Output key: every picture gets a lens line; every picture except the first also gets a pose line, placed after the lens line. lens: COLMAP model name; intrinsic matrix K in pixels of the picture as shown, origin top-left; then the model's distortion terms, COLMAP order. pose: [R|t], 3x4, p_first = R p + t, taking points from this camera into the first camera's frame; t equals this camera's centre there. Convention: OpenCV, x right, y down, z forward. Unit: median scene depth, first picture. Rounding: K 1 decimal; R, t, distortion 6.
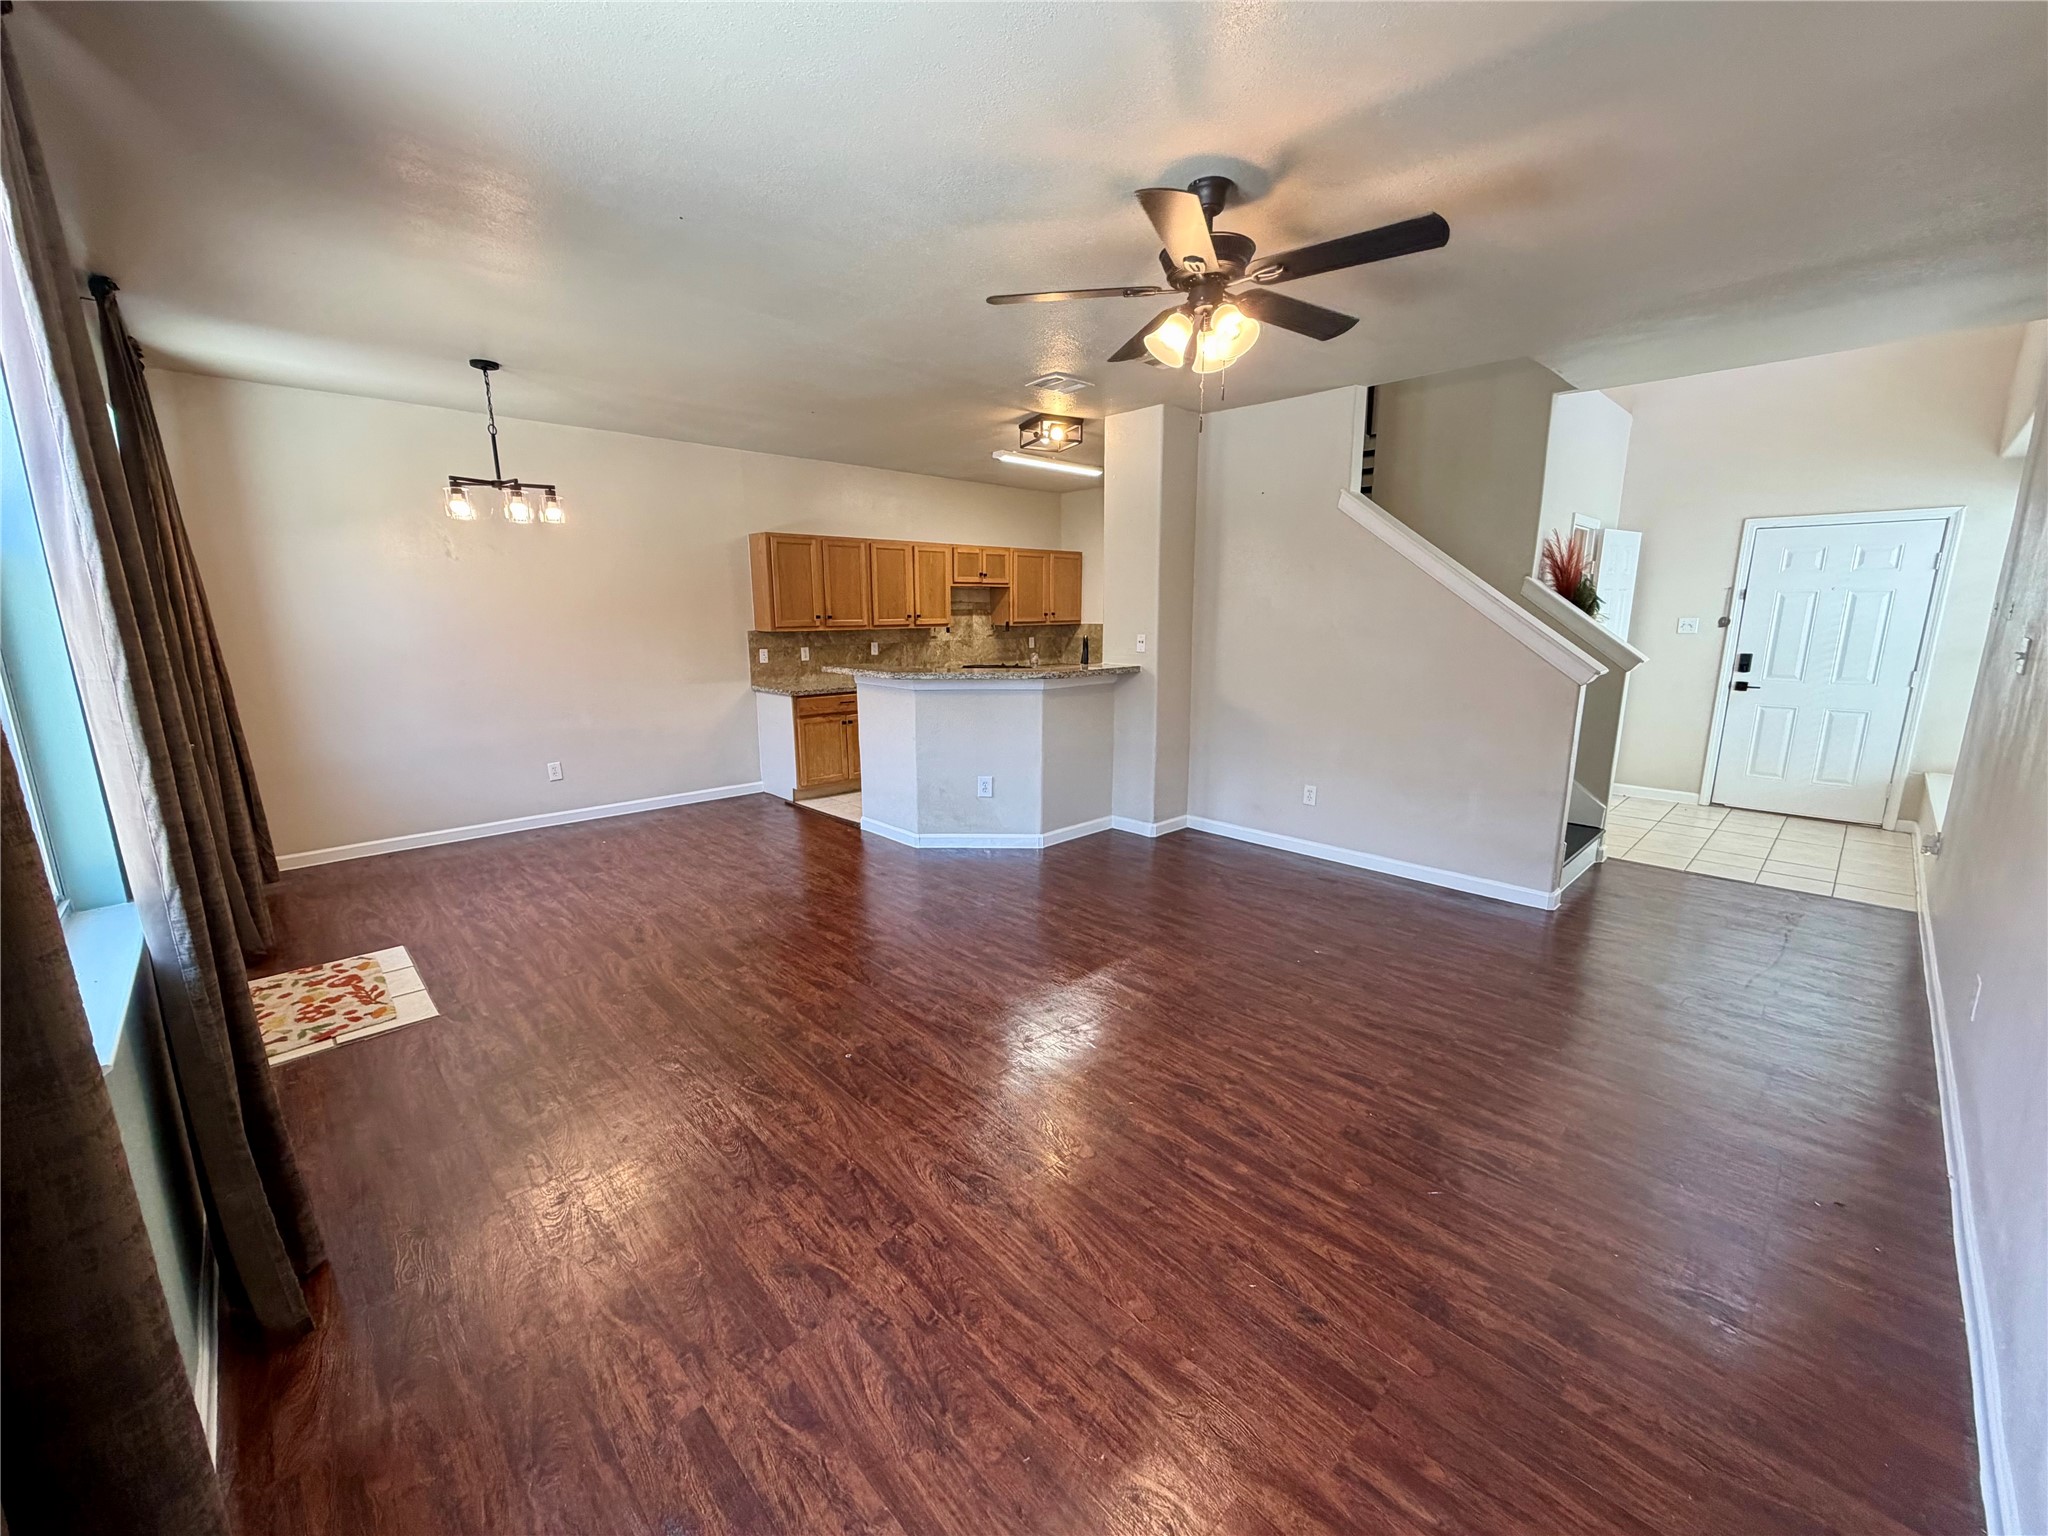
lens RADIAL K [[812.4, 0, 1027.7], [0, 812.4, 769.5], [0, 0, 1]] dist [0.000082, -0.000004]
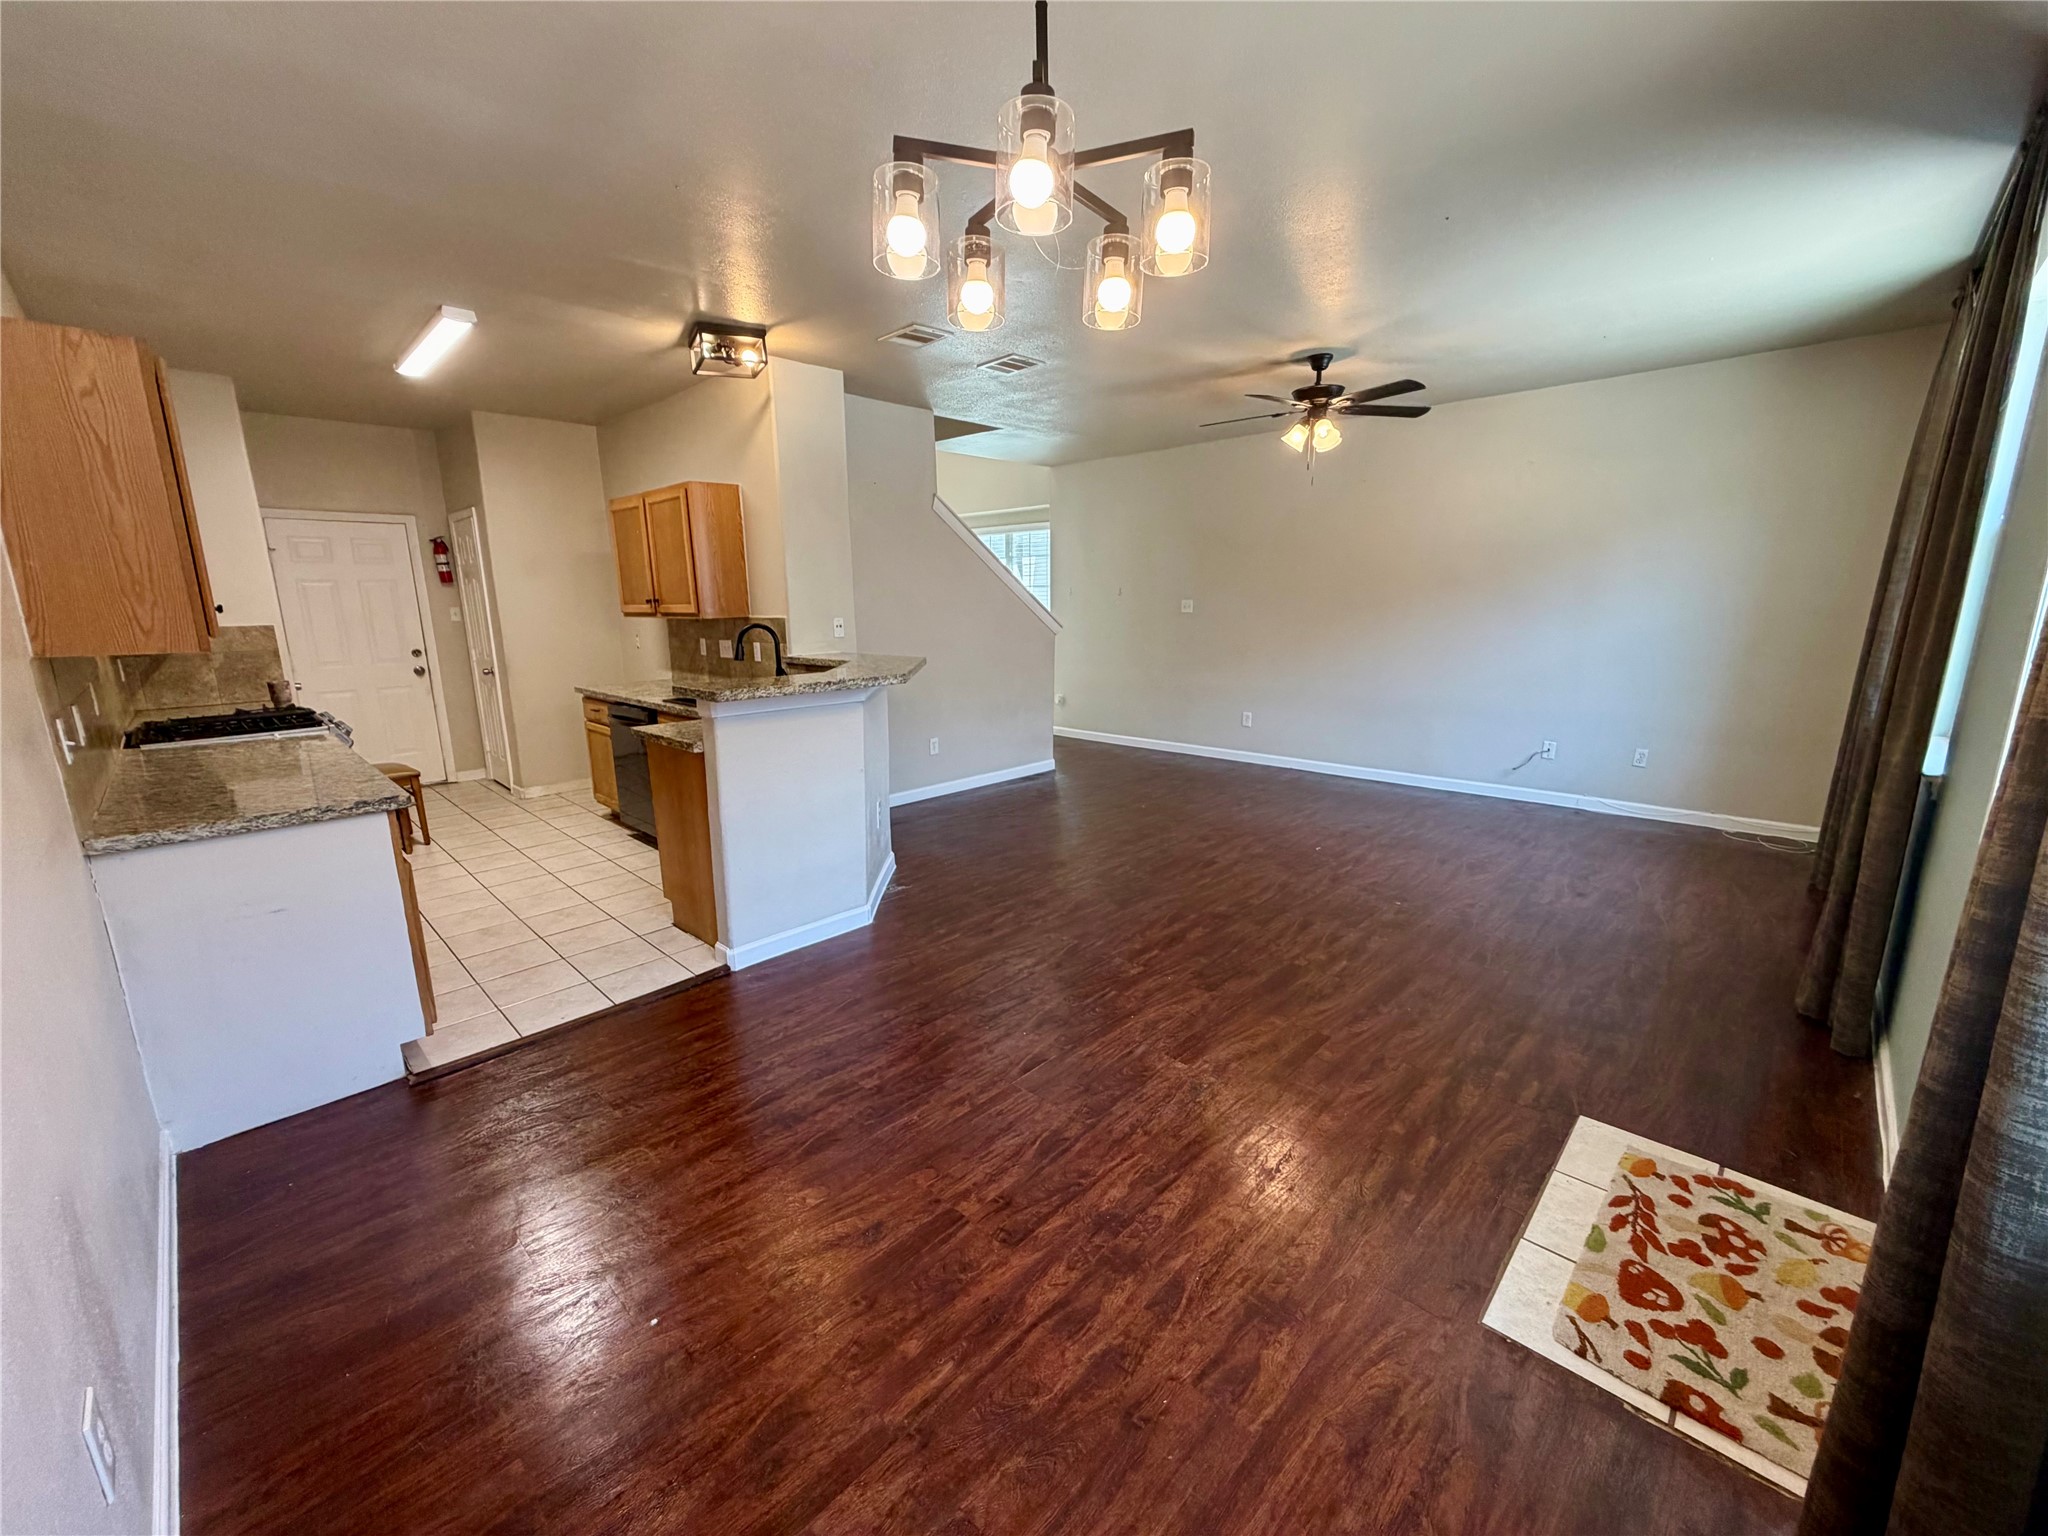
lens RADIAL K [[812.4, 0, 1027.7], [0, 812.4, 769.5], [0, 0, 1]] dist [0.000082, -0.000004]
pose [[-0.033266, -0.201165, 0.978992, -1.242125], [0.212011, 0.955822, 0.203608, -0.227055], [-0.976701, 0.214331, 0.010853, 1.288362]]
